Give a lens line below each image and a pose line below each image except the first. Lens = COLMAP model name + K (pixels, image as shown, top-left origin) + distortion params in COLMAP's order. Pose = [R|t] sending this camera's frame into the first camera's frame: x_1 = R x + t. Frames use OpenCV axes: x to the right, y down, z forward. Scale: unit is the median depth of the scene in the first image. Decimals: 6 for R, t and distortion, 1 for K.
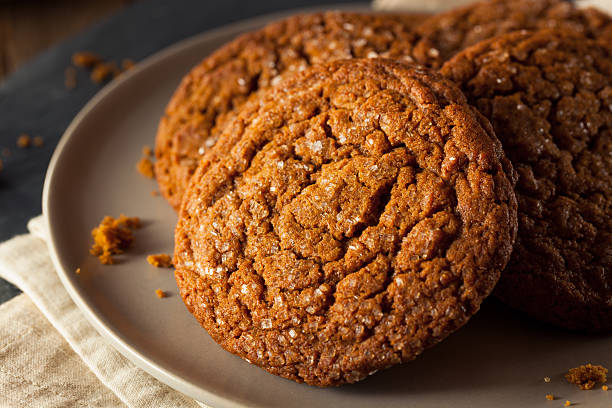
lens RADIAL K [[2076.5, 0, 306.0], [0, 2076.5, 204.0], [0, 0, 1]] dist [-0.091944, 1.605662]
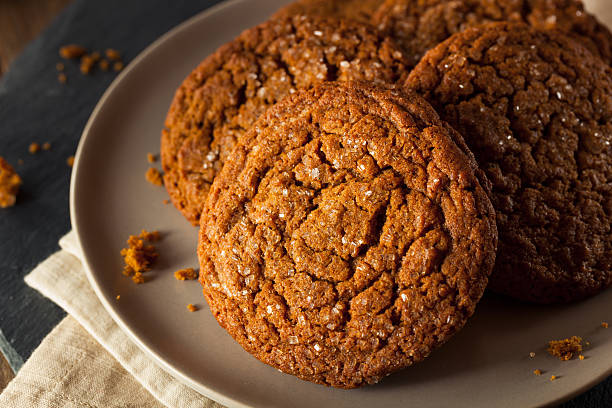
lens RADIAL K [[1989.7, 0, 306.0], [0, 1989.7, 204.0], [0, 0, 1]] dist [-0.031192, 0.779952]
pose [[0.991335, -0.116201, 0.061256, -0.069959], [0.102283, 0.975438, 0.195089, -0.229270], [-0.082421, -0.187133, 0.978871, -0.082856]]
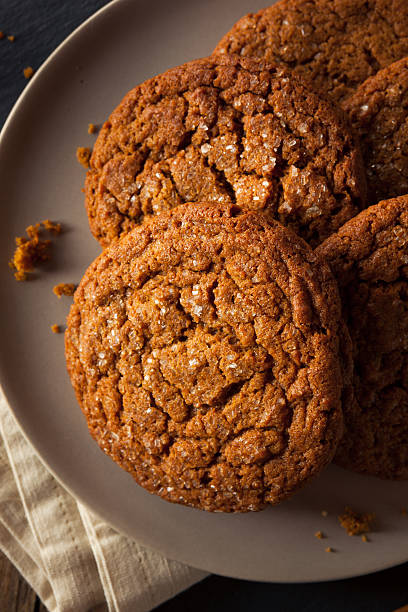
lens RADIAL K [[1045.7, 0, 194.0], [0, 1045.7, 298.6], [0, 0, 1]] dist [0.266247, 0.194997]
pose [[0.958595, 0.284310, 0.016224, -0.007444], [-0.196220, 0.618151, 0.761175, -0.465350], [0.206381, -0.732842, 0.648344, 0.646824]]
